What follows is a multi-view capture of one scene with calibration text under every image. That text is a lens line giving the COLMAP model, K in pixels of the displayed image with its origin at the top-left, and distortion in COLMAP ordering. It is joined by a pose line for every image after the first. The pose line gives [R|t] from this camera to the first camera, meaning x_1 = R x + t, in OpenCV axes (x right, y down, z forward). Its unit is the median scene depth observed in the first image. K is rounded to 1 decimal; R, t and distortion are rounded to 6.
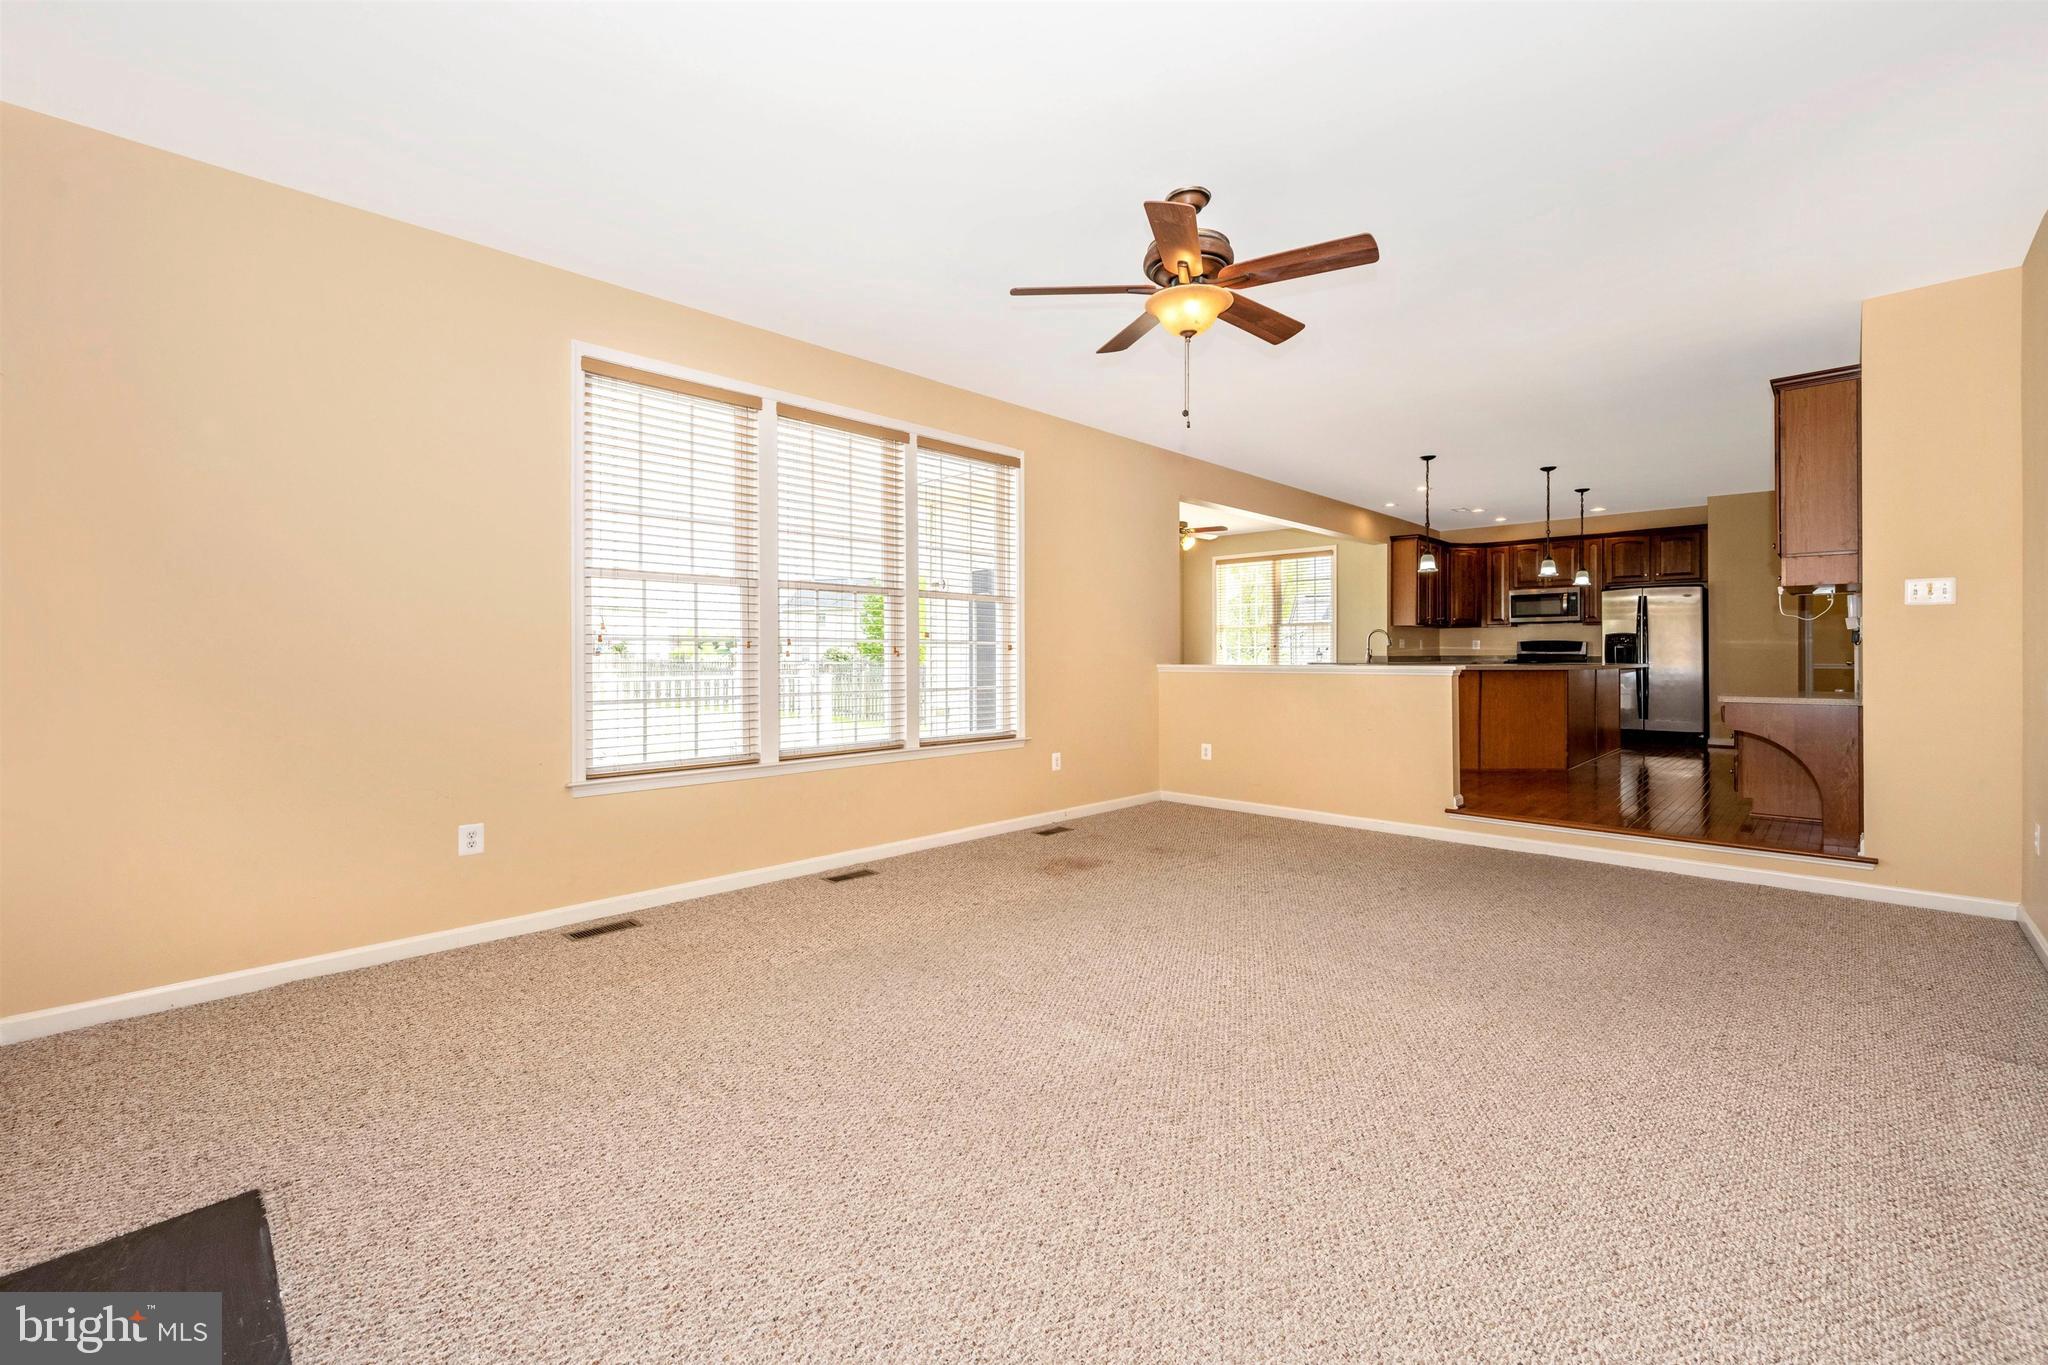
lens RADIAL K [[837.7, 0, 1022.3], [0, 837.7, 663.3], [0, 0, 1]] dist [0.020507, 0.000038]
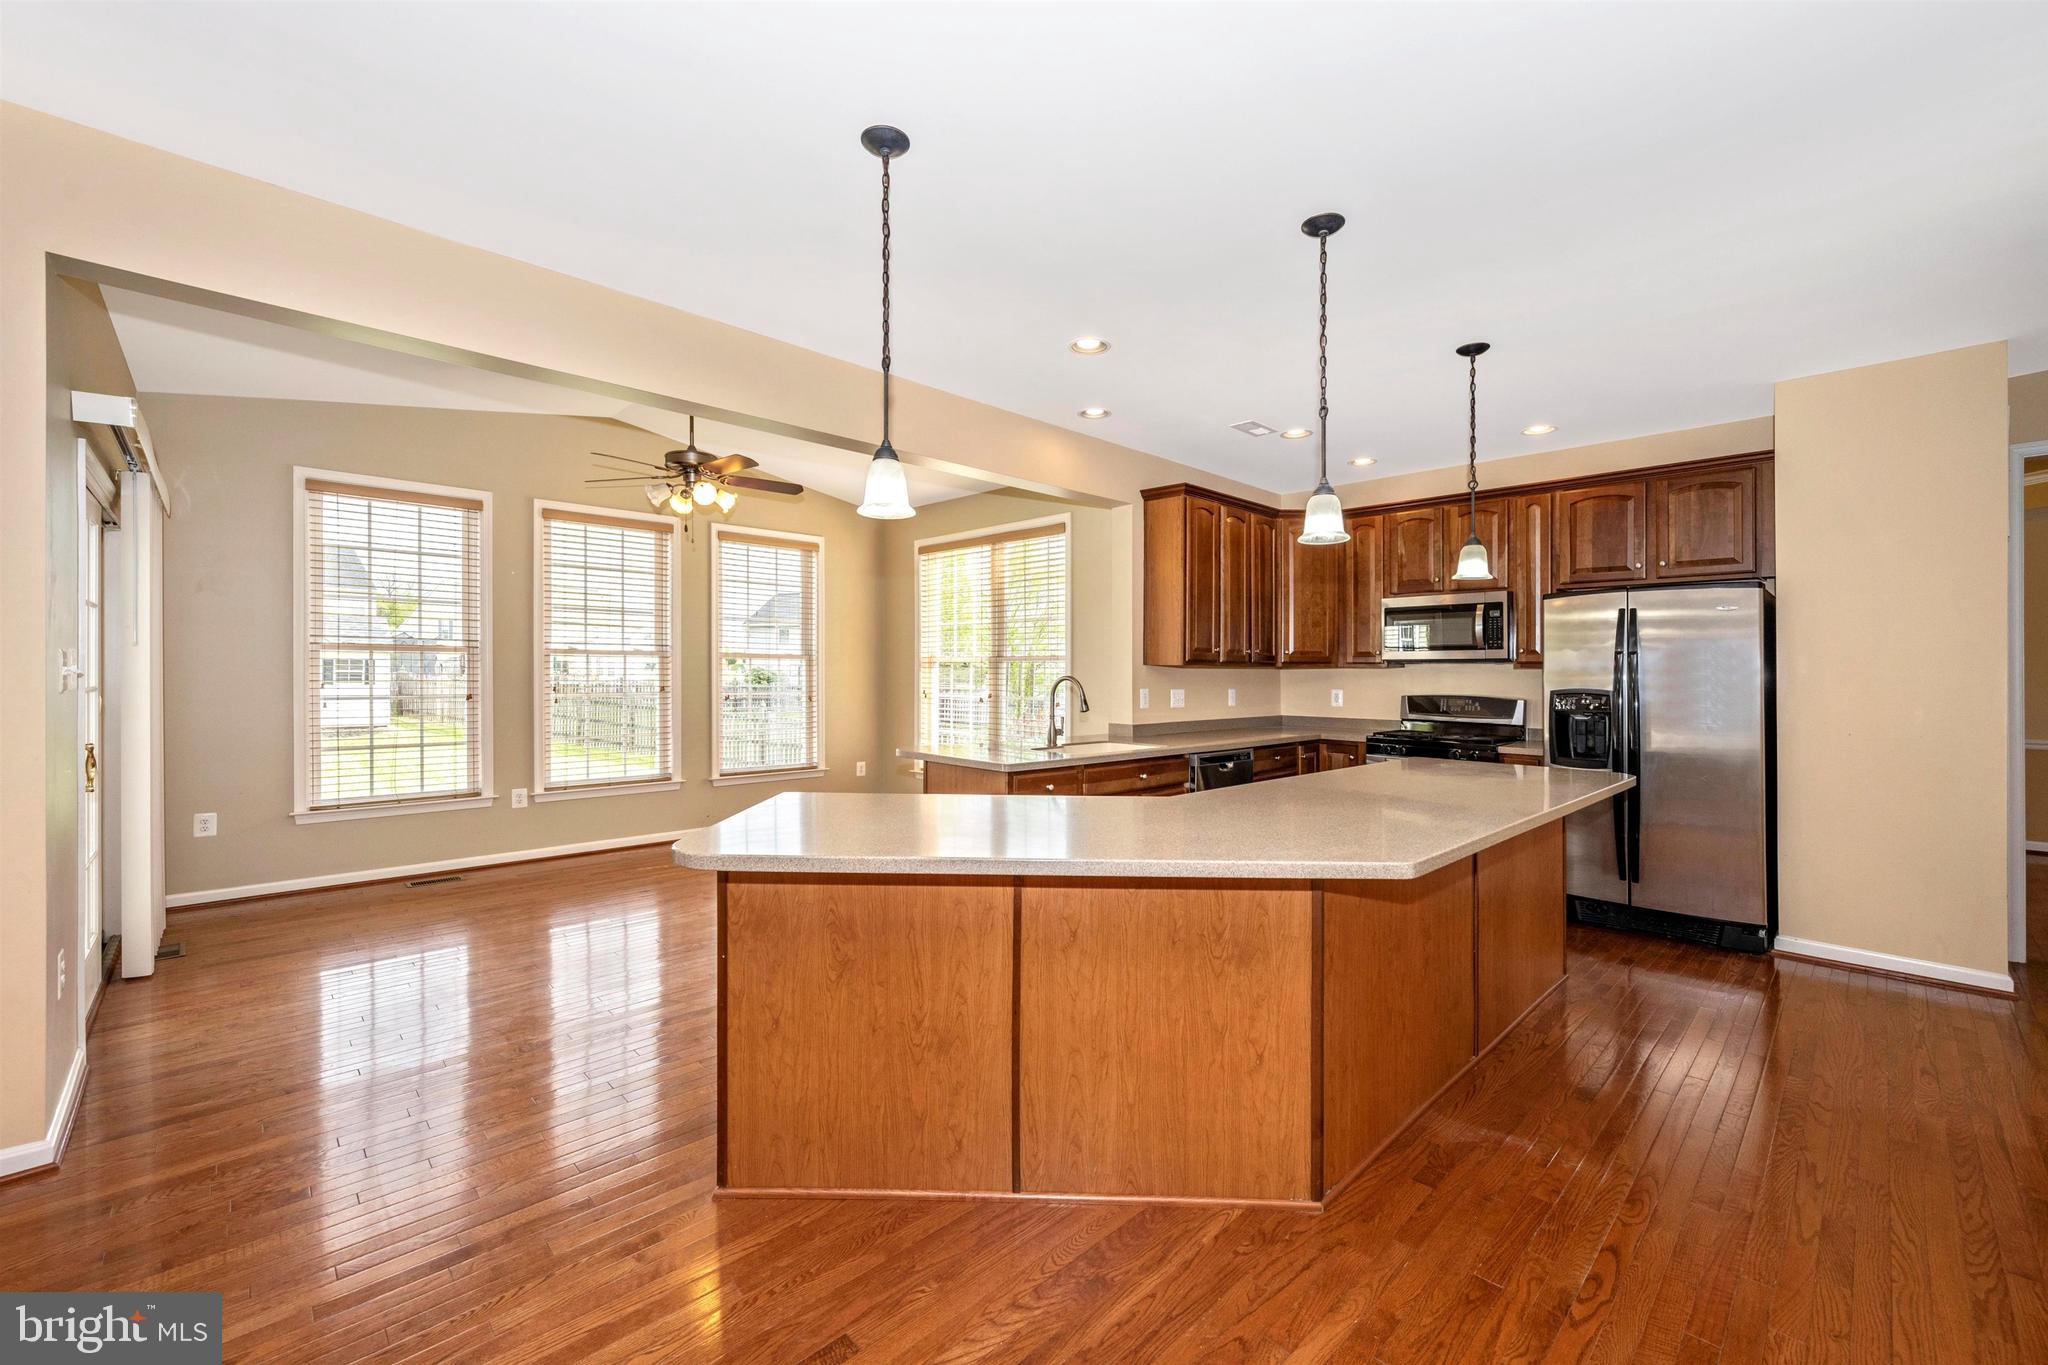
lens RADIAL K [[837.7, 0, 1029.5], [0, 837.7, 672.9], [0, 0, 1]] dist [0.020507, 0.000038]
pose [[0.999668, 0.009443, -0.023958, 0.391086], [-0.009681, 0.999905, -0.009841, -0.034418], [0.023863, 0.010069, 0.999665, 0.497702]]
